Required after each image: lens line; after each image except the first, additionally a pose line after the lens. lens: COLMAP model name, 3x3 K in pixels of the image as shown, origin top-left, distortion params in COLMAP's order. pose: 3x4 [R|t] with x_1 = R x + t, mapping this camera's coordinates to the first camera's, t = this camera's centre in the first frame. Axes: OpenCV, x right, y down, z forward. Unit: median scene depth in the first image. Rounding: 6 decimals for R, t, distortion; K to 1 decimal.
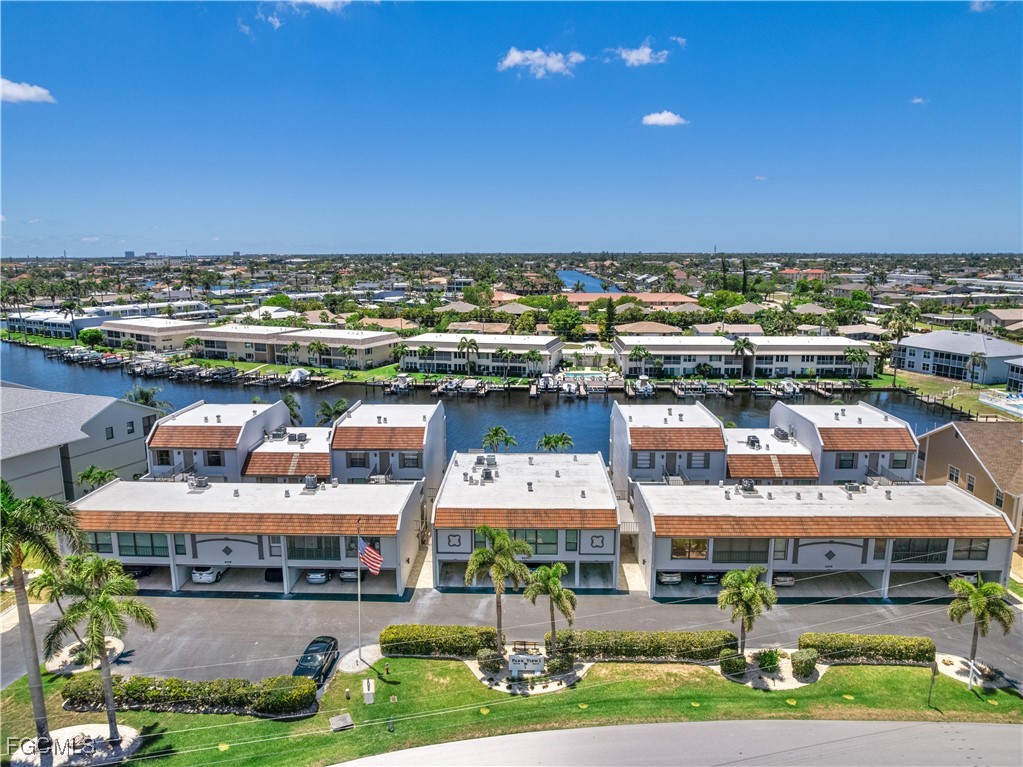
lens RADIAL K [[741.4, 0, 504.1], [0, 741.4, 389.3], [0, 0, 1]] dist [-0.069705, 0.057302]
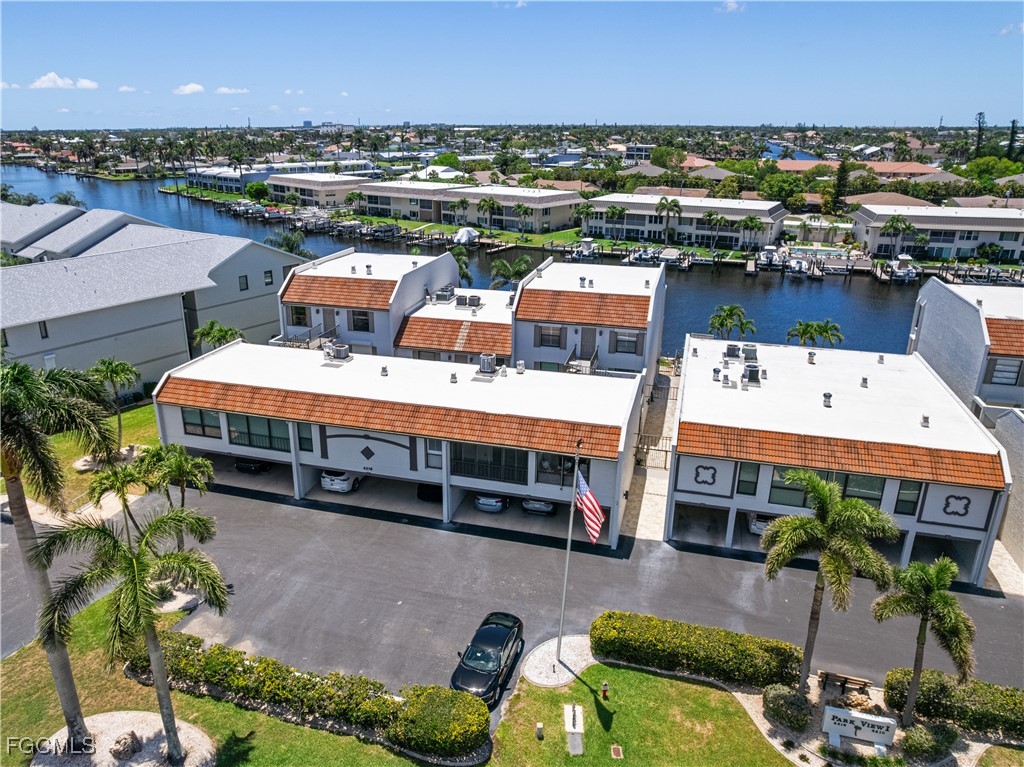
lens RADIAL K [[742.2, 0, 463.3], [0, 742.2, 394.9], [0, 0, 1]] dist [-0.069705, 0.057302]
pose [[0.963223, 0.093135, -0.252044, -0.087520], [-0.049448, 0.983429, 0.174422, 0.028328], [0.264113, -0.155544, 0.951867, 0.270567]]
